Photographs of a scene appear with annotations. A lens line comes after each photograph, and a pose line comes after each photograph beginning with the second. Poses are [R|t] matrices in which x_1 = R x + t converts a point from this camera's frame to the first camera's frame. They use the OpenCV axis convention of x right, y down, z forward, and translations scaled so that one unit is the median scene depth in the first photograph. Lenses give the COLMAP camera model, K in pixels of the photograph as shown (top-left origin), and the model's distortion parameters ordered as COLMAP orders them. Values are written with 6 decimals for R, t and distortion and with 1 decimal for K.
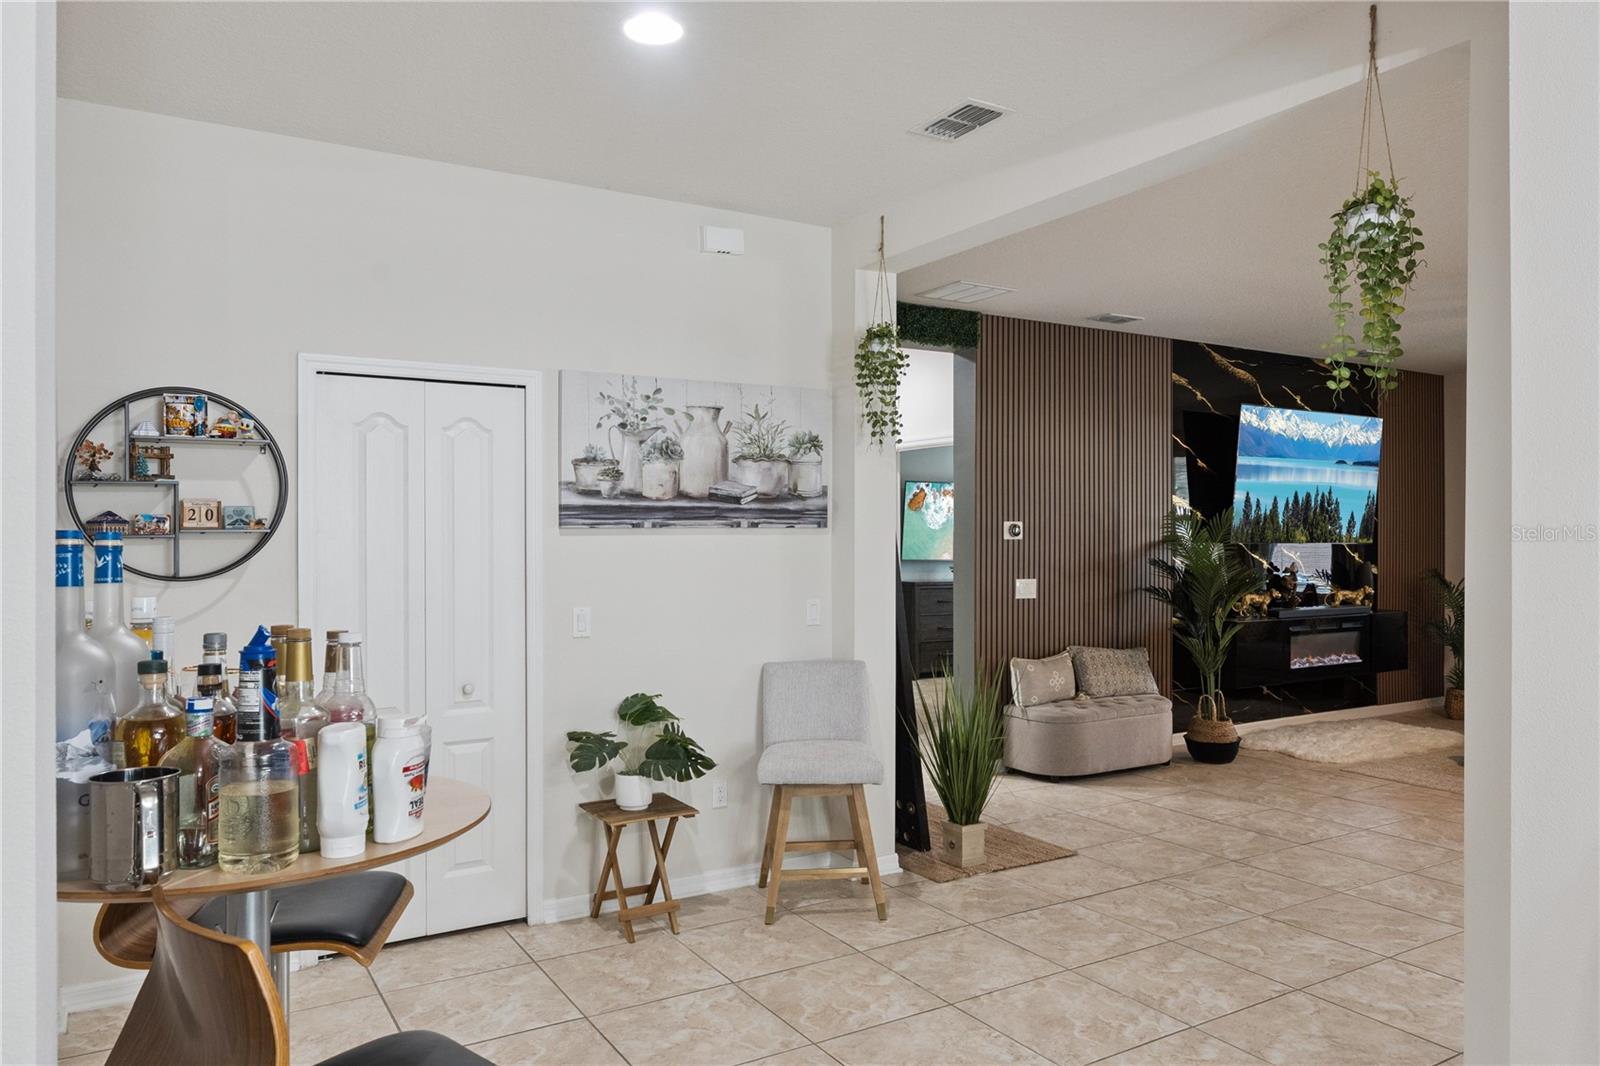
lens RADIAL K [[1088.5, 0, 792.0], [0, 1088.5, 538.2], [0, 0, 1]] dist [-0.013326, 0.003444]
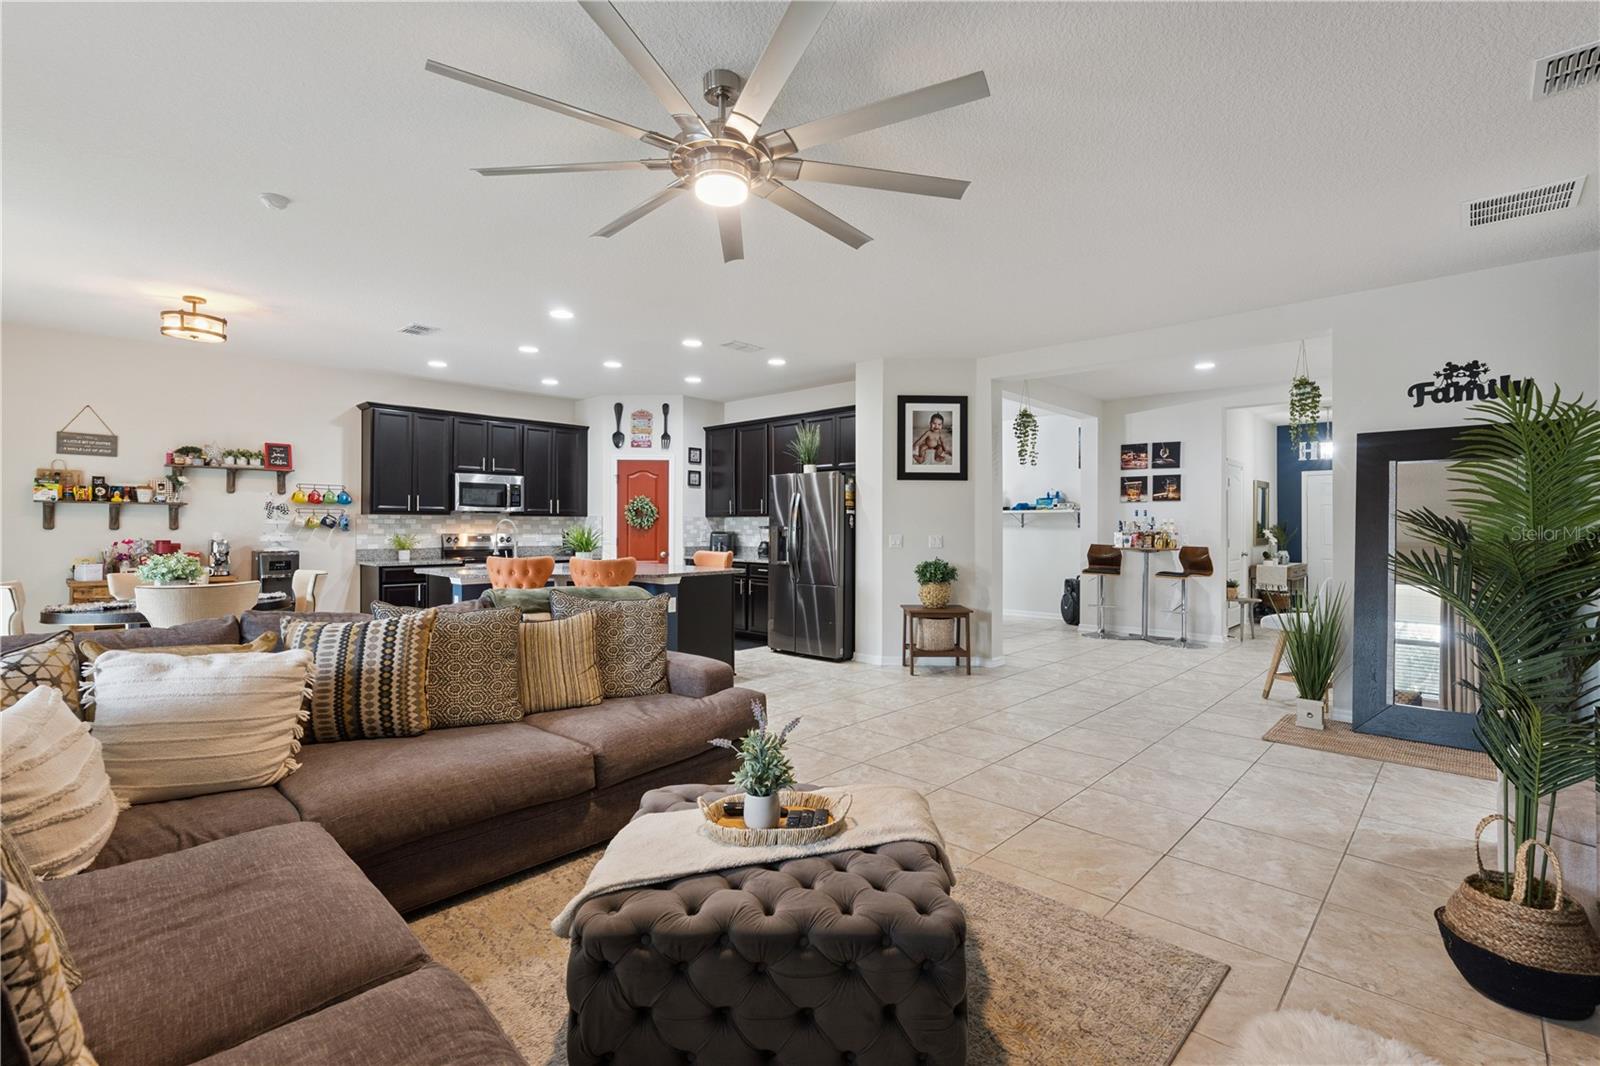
lens RADIAL K [[711.5, 0, 806.7], [0, 711.5, 521.6], [0, 0, 1]] dist [0.005754, 0.001172]
pose [[-0.960481, -0.006497, -0.278270, 1.173554], [-0.007007, 0.999975, 0.000839, 0.035544], [0.278257, 0.002756, -0.960503, 1.902394]]
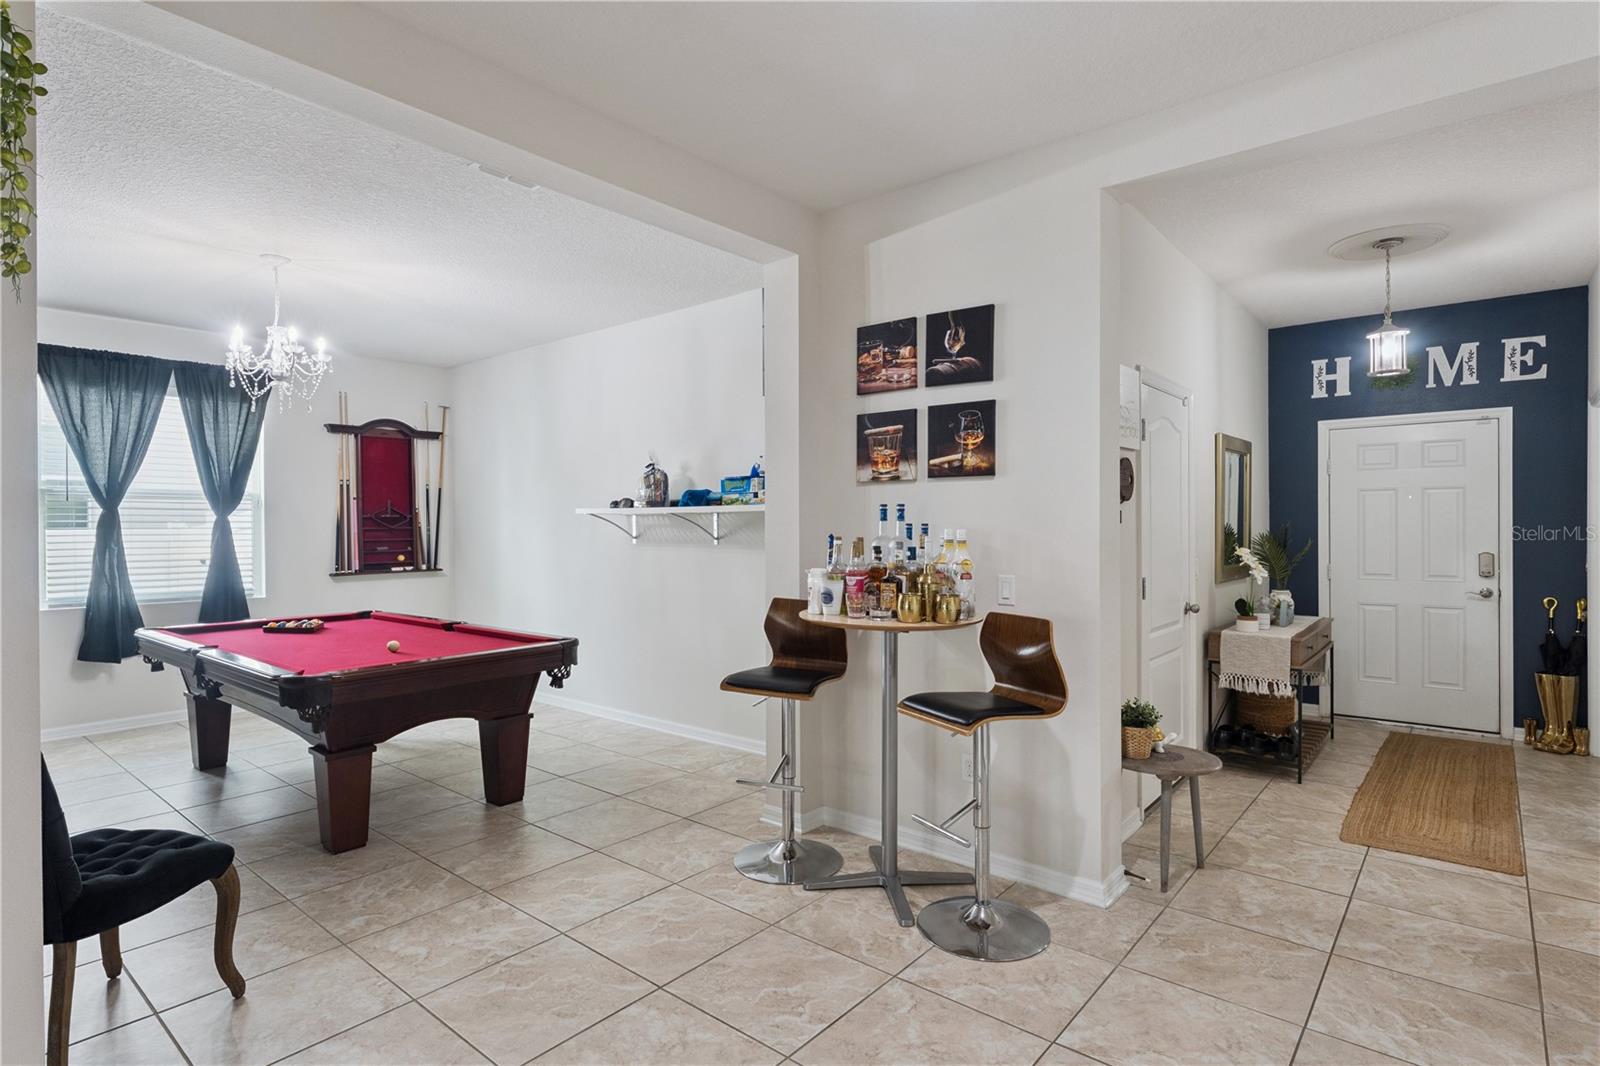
lens RADIAL K [[822.7, 0, 788.5], [0, 822.7, 527.9], [0, 0, 1]] dist [0.002864, -0.001379]
pose [[-0.945219, 0.004649, -0.326403, 0.130956], [0.001687, 0.999955, 0.009358, 0.015233], [0.326431, 0.008295, -0.945184, 1.022470]]
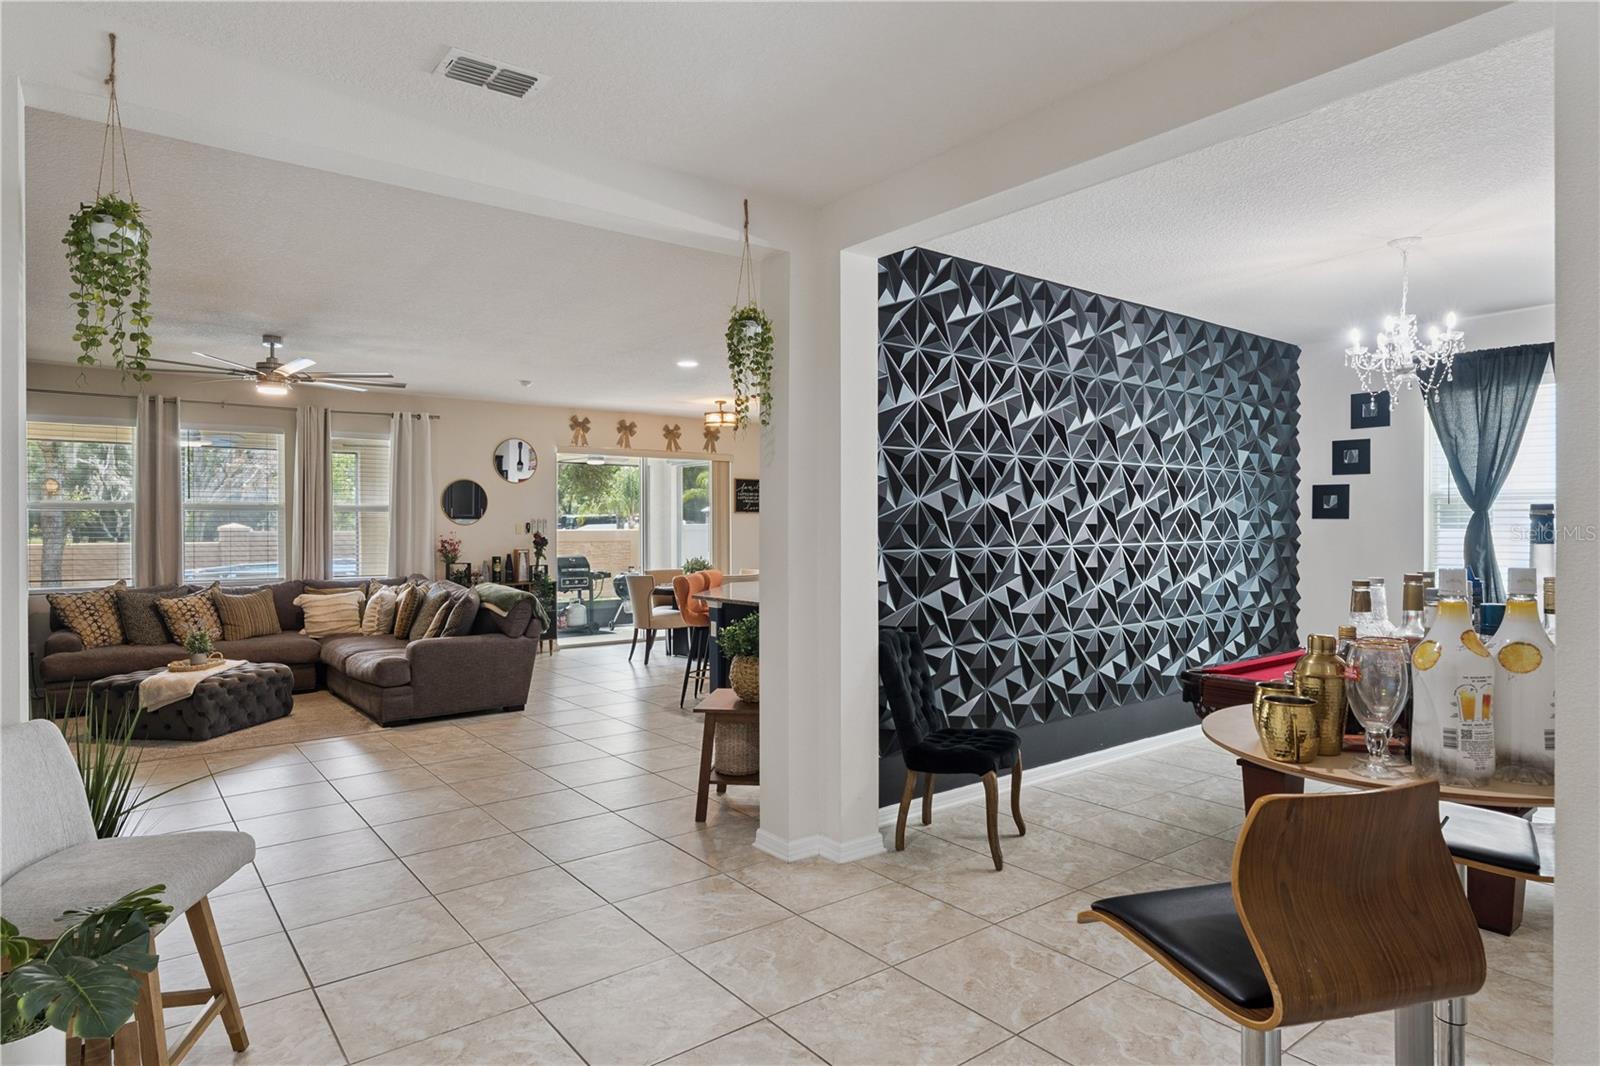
lens RADIAL K [[927.9, 0, 814.9], [0, 927.9, 526.7], [0, 0, 1]] dist [0.001836, -0.001543]
pose [[-0.132548, -0.004033, 0.991168, -0.548935], [0.008885, 0.999947, 0.005257, 0.003151], [-0.991137, 0.009503, -0.132505, 0.666029]]
